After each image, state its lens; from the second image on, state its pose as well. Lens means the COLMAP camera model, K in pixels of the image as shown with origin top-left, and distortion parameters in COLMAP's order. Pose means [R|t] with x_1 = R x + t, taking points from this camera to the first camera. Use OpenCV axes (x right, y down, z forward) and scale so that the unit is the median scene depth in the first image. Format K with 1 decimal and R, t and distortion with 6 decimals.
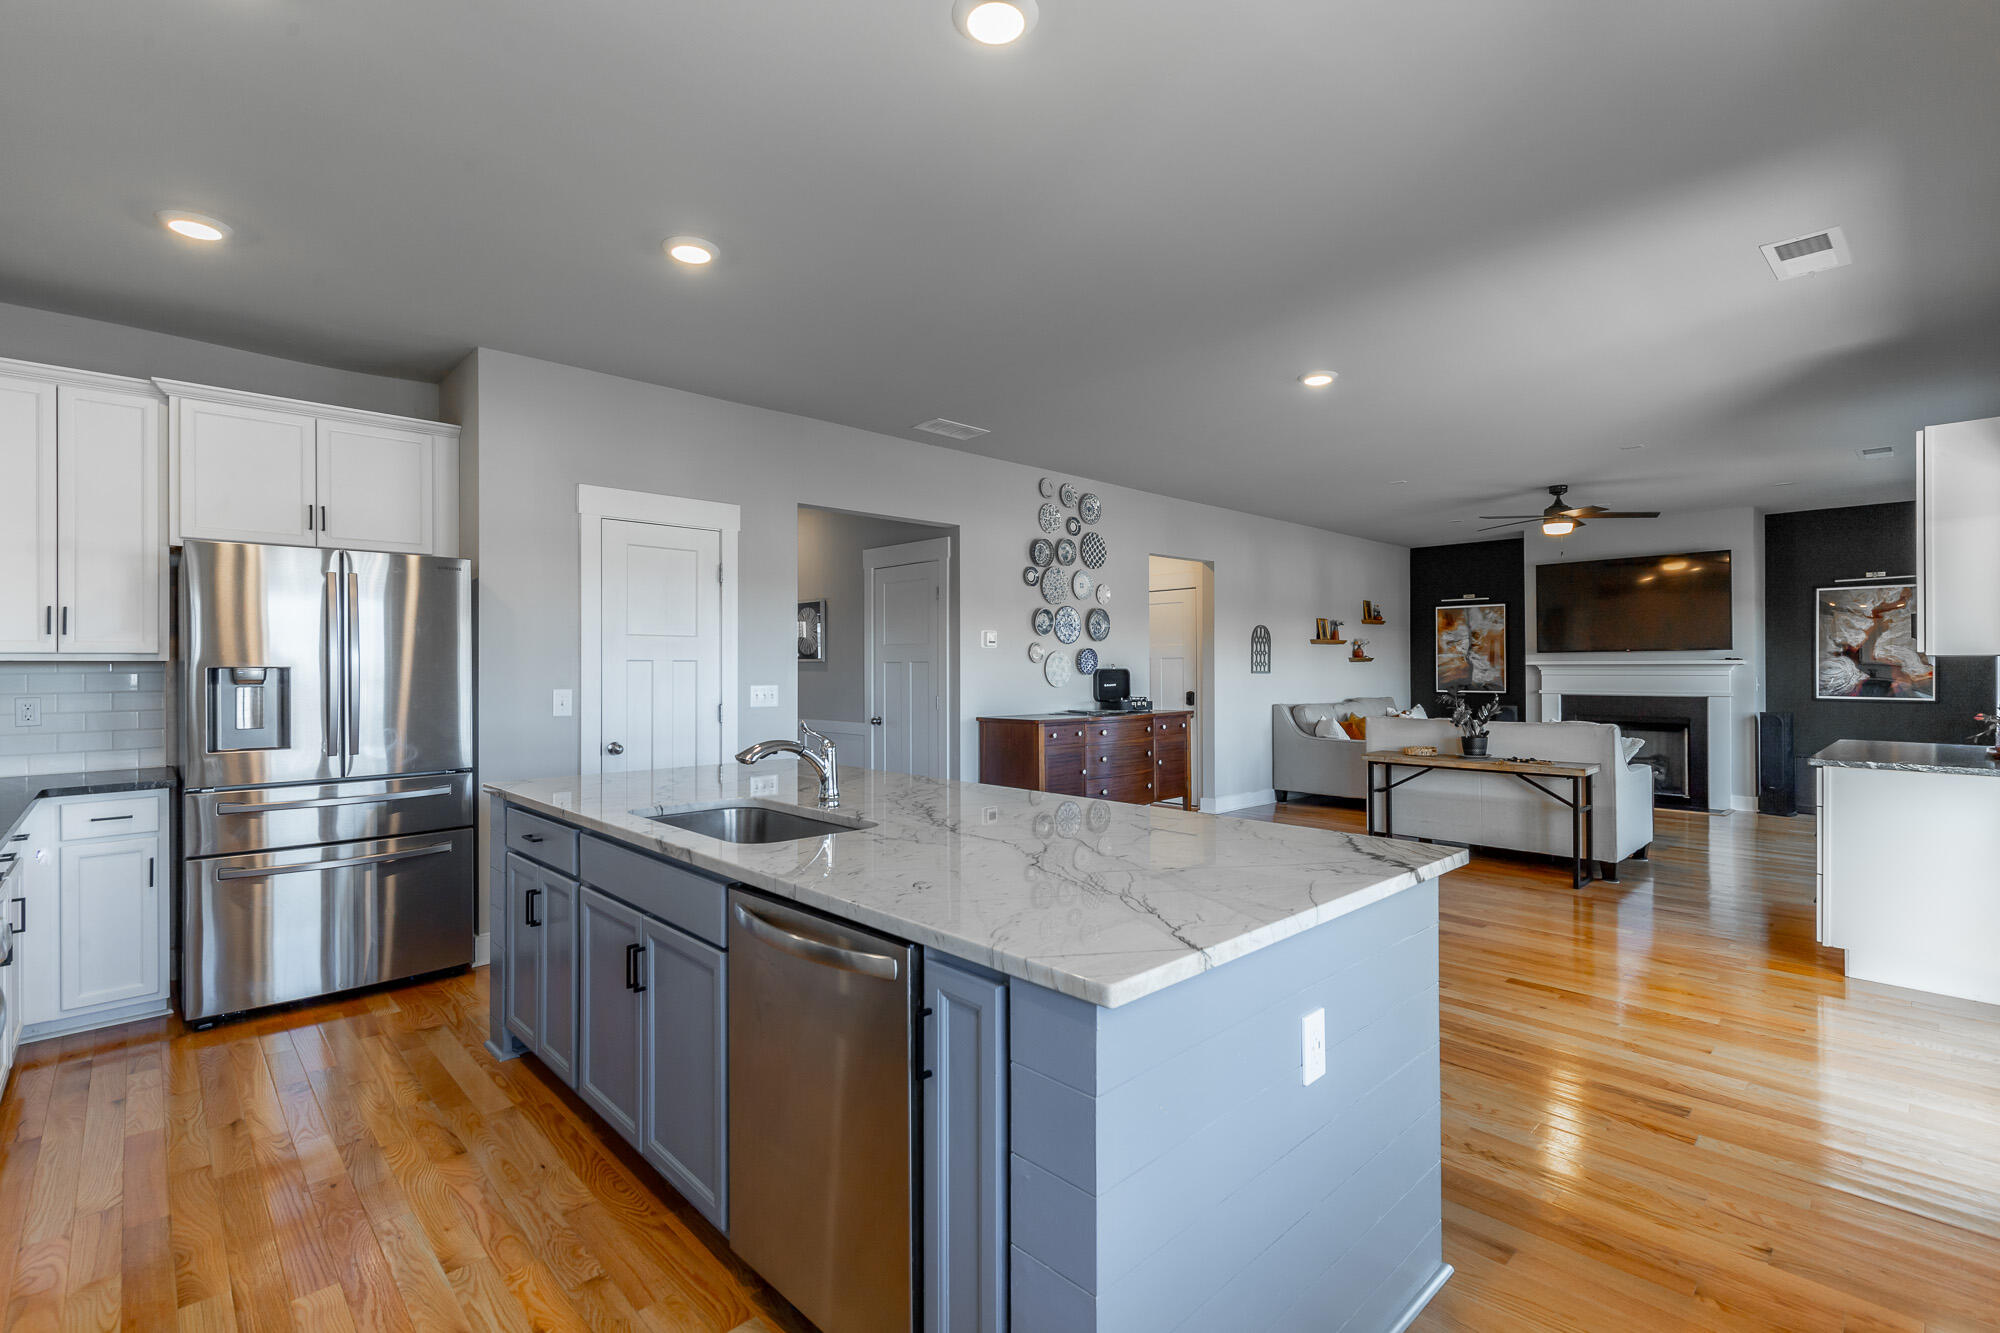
lens RADIAL K [[909.4, 0, 1007.3], [0, 909.4, 666.3], [0, 0, 1]] dist [0.010309, -0.000852]
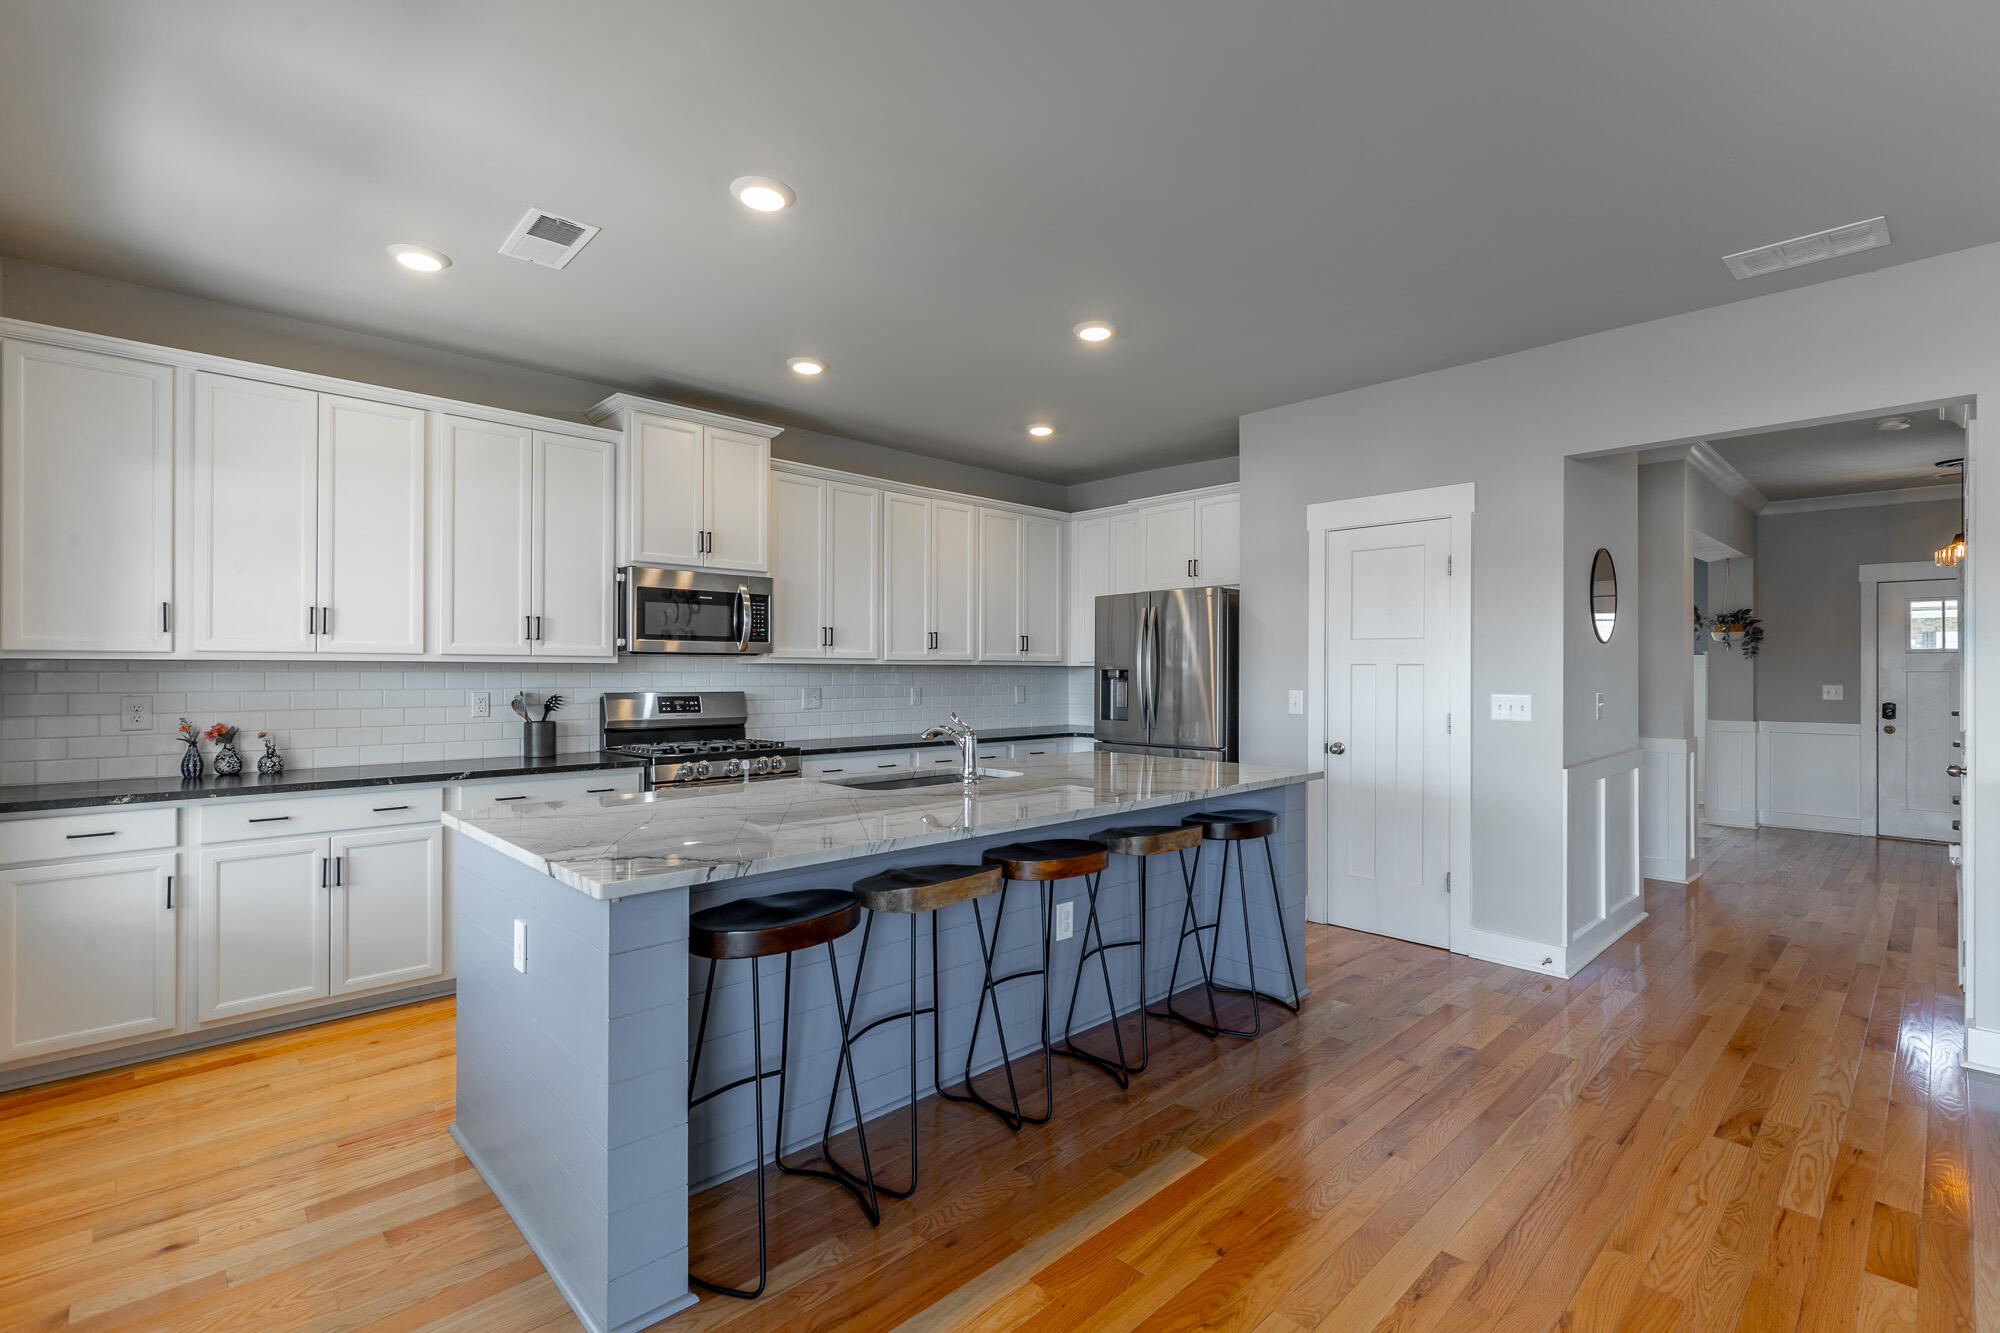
lens RADIAL K [[909.4, 0, 1010.9], [0, 909.4, 664.5], [0, 0, 1]] dist [0.010309, -0.000852]
pose [[-0.002812, -0.000194, -0.999996, 0.566049], [0.003029, 0.999995, -0.000203, -0.007050], [0.999991, -0.003030, -0.002812, 0.573343]]
